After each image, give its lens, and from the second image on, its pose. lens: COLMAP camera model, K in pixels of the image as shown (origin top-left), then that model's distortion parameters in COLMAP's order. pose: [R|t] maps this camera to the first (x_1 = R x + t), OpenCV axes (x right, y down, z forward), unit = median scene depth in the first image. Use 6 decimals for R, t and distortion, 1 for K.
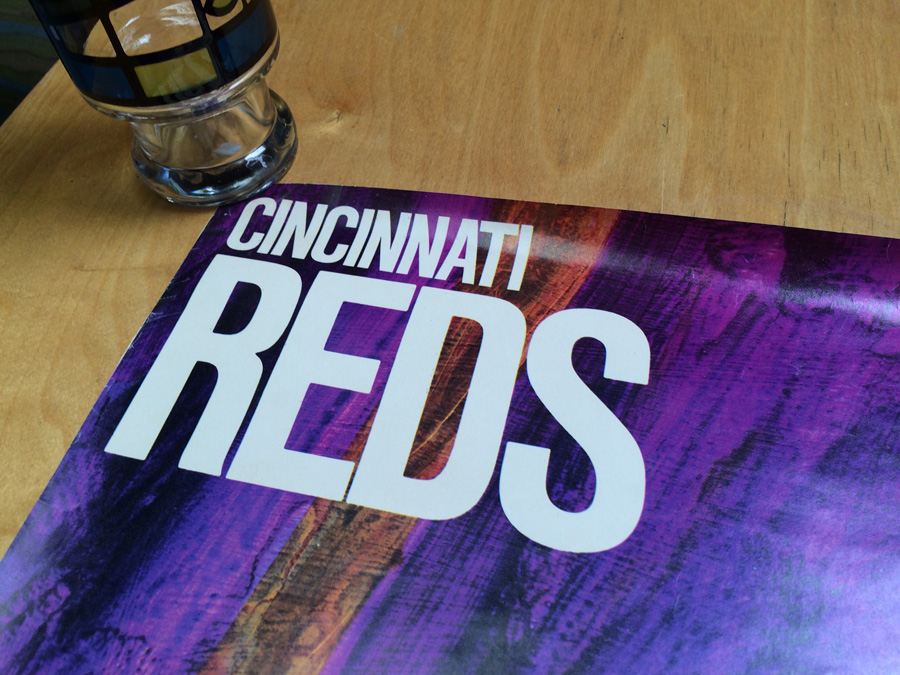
lens RADIAL K [[786.8, 0, 450.1], [0, 786.8, 336.3], [0, 0, 1]] dist [0.075573, -0.113776]
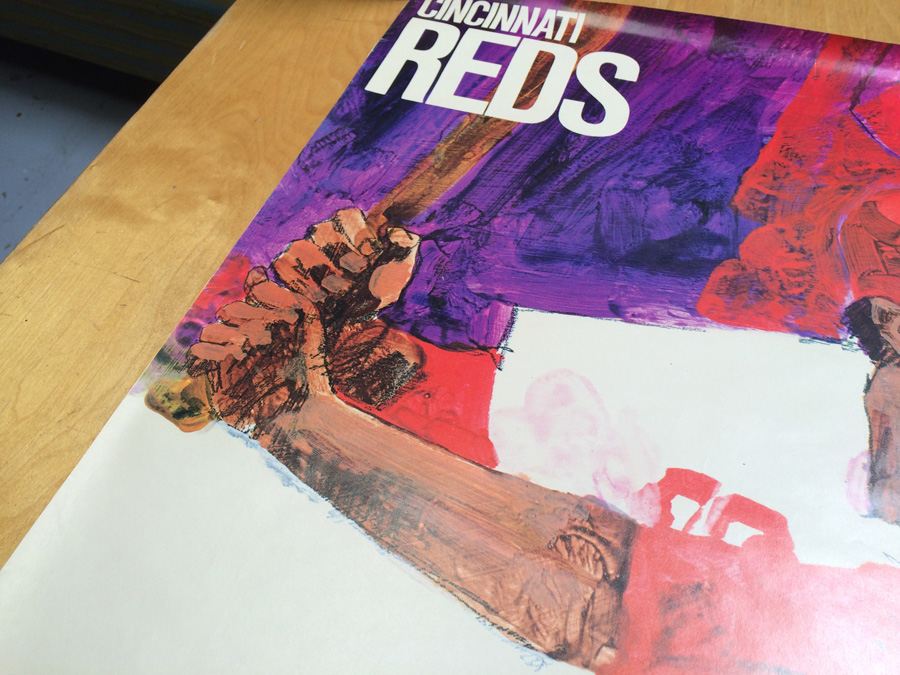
lens RADIAL K [[786.8, 0, 446.8], [0, 786.8, 335.6], [0, 0, 1]] dist [0.075573, -0.113776]
pose [[0.994262, 0.104886, -0.021020, -0.117357], [-0.104901, 0.994483, 0.000412, 0.747240], [0.020947, 0.001795, 0.999779, -1.019524]]
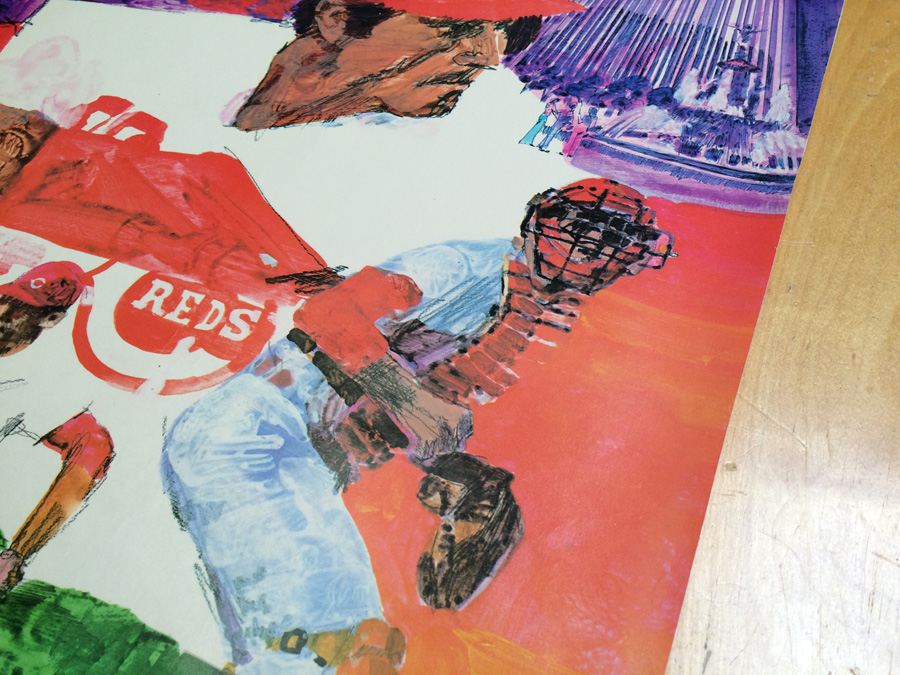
lens RADIAL K [[786.8, 0, 451.3], [0, 786.8, 336.5], [0, 0, 1]] dist [0.075573, -0.113776]
pose [[0.987570, 0.148950, -0.050199, 1.198139], [-0.144332, 0.985816, 0.085643, 1.200471], [0.062243, -0.077333, 0.995060, -1.420833]]
